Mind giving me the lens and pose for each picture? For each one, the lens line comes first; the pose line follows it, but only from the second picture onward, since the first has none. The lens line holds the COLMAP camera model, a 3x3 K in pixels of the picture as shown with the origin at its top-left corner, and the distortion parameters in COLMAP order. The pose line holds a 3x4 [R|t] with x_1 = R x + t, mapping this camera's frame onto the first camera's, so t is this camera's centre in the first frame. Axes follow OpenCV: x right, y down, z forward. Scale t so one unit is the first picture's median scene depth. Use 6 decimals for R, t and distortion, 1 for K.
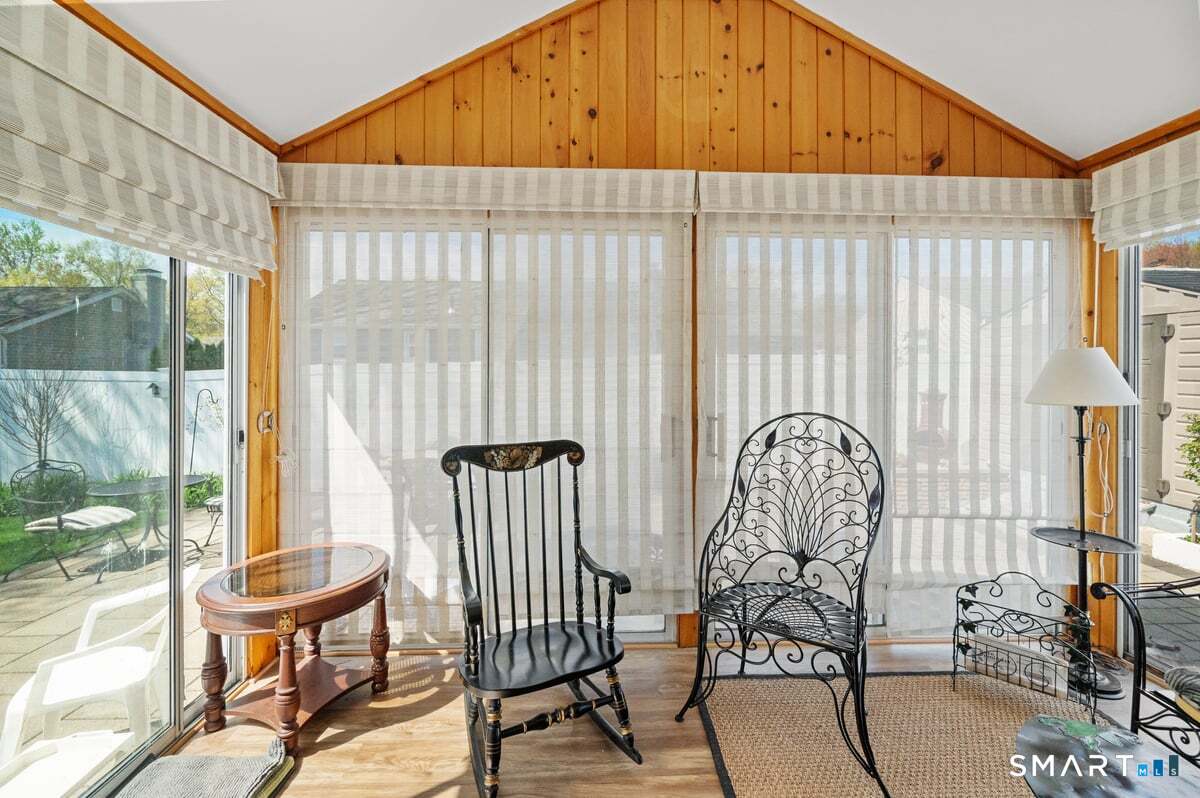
lens RADIAL K [[508.7, 0, 616.6], [0, 508.7, 377.4], [0, 0, 1]] dist [0.004490, 0.000000]
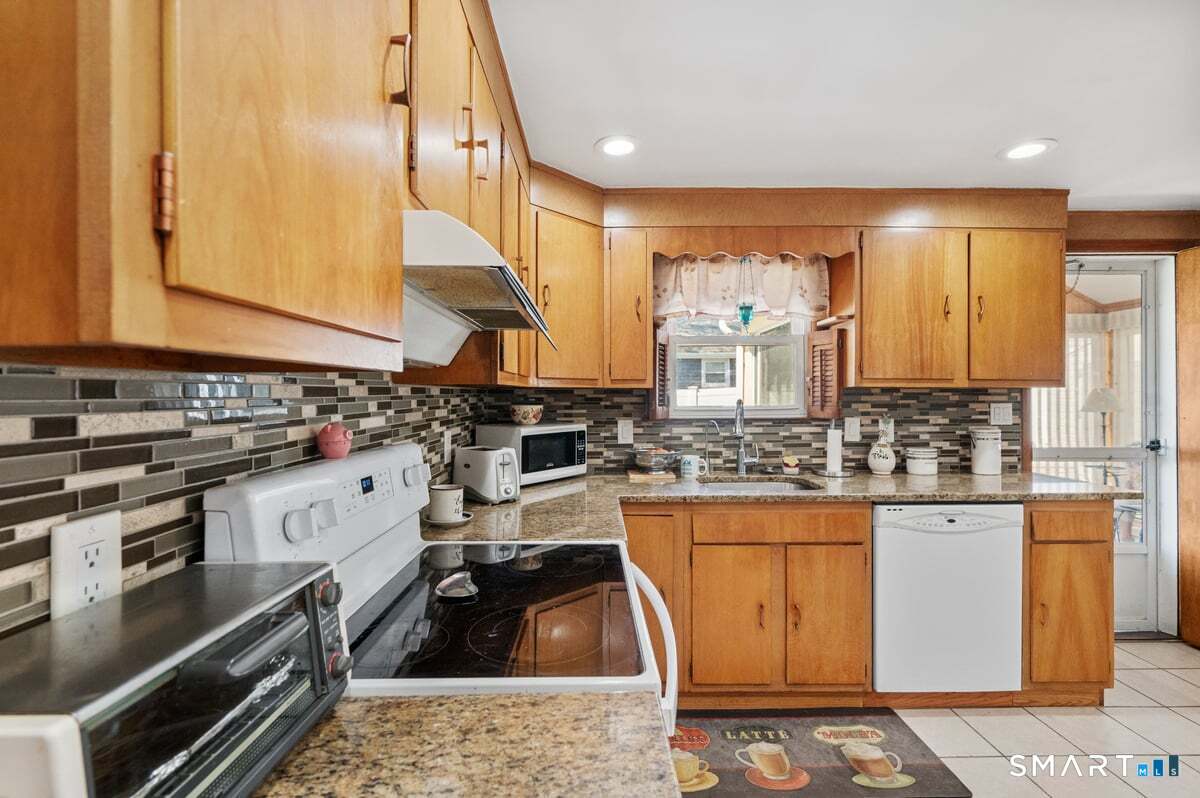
lens RADIAL K [[553.5, 0, 605.1], [0, 553.5, 387.5], [0, 0, 1]] dist [0.001623, -0.000229]
pose [[0.999605, -0.008826, -0.026684, -1.435510], [0.008530, 0.999901, -0.011175, -0.056242], [0.026780, 0.010943, 0.999581, -1.749105]]
